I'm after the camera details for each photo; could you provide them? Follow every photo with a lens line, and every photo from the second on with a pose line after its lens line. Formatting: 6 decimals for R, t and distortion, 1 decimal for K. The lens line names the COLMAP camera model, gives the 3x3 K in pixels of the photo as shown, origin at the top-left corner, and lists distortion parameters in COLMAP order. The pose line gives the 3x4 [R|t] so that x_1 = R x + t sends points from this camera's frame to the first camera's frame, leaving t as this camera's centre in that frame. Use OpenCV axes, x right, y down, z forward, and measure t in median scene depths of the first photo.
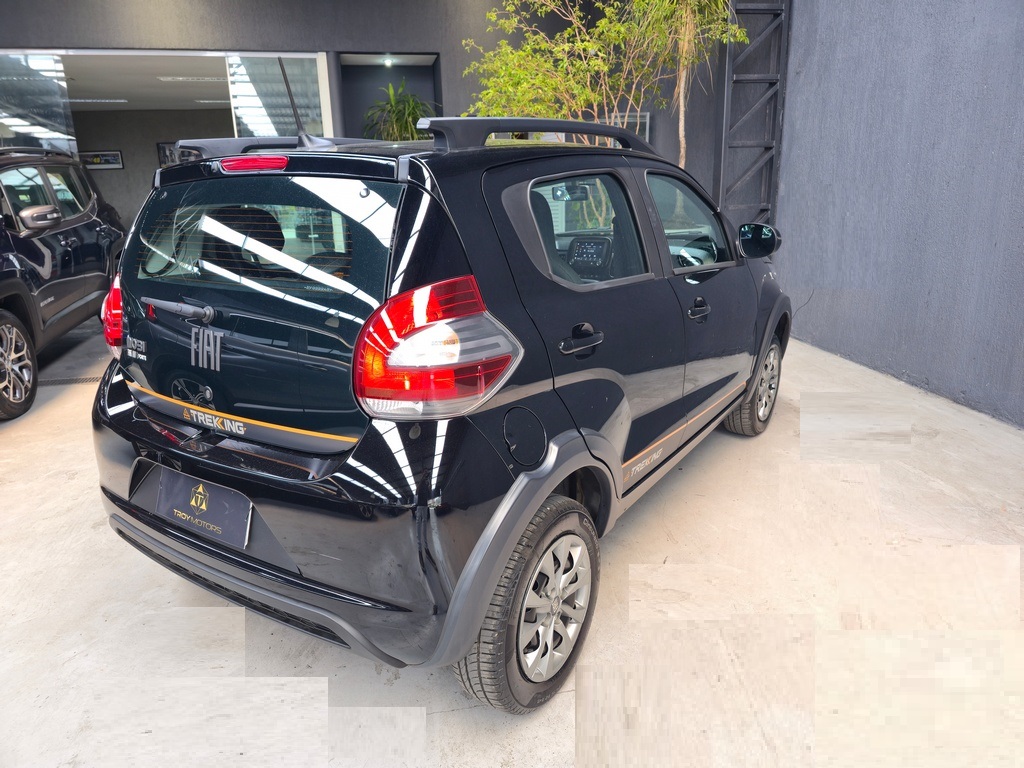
lens RADIAL K [[721.3, 0, 456.5], [0, 721.3, 379.6], [0, 0, 1]] dist [0.000891, -0.003300]
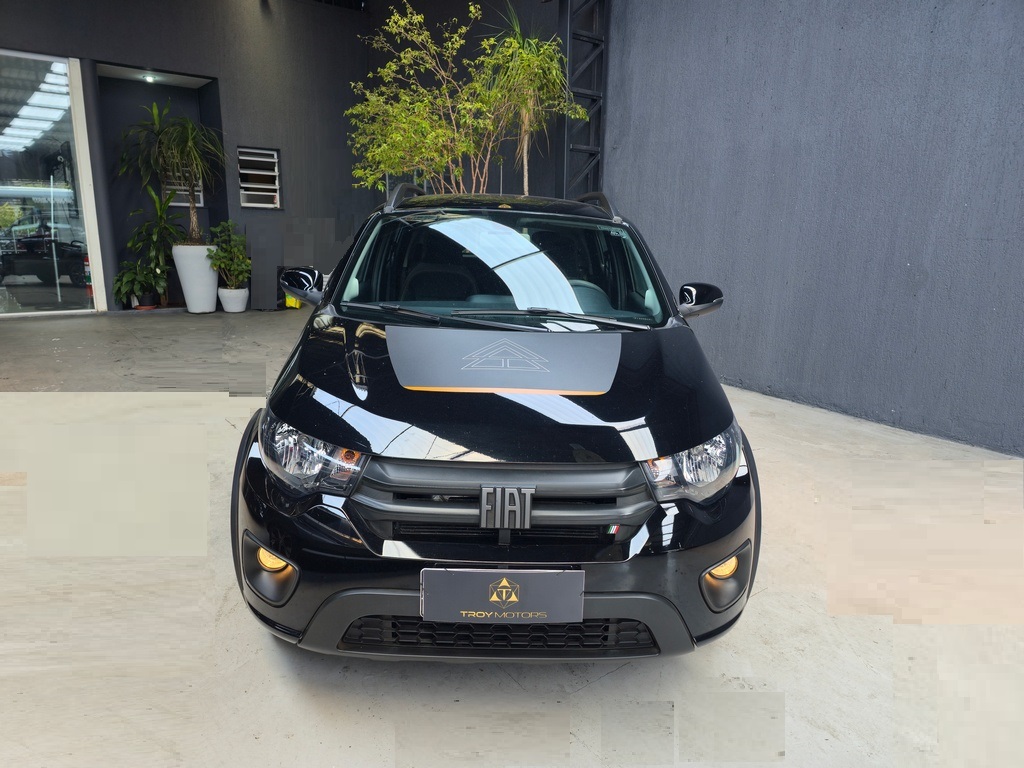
lens RADIAL K [[727.7, 0, 517.4], [0, 727.7, 384.9], [0, 0, 1]] dist [0.038748, -0.050646]
pose [[0.866767, -0.054854, 0.495687, -0.358510], [0.079899, 0.996368, -0.029453, 0.013878], [-0.492271, 0.065134, 0.868002, -0.002654]]
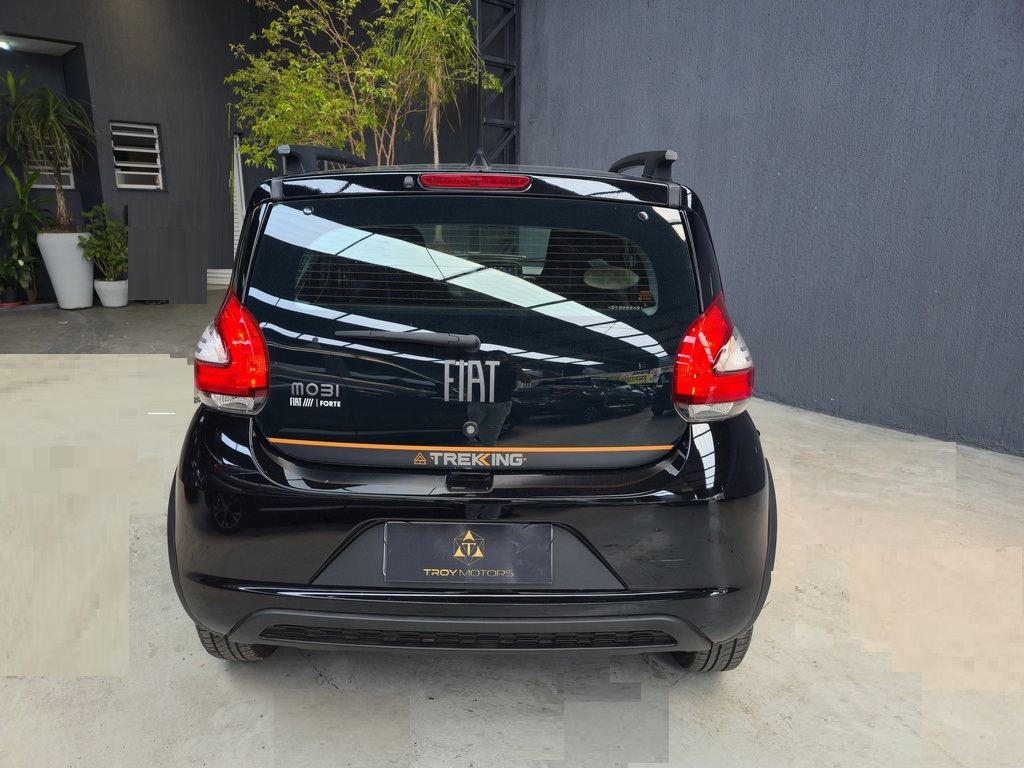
lens RADIAL K [[727.7, 0, 517.4], [0, 727.7, 384.9], [0, 0, 1]] dist [0.038748, -0.050646]
pose [[0.803646, -0.100077, 0.586632, -0.308517], [0.117315, 0.993057, 0.008698, -0.013947], [-0.583429, 0.061831, 0.809807, 0.079961]]
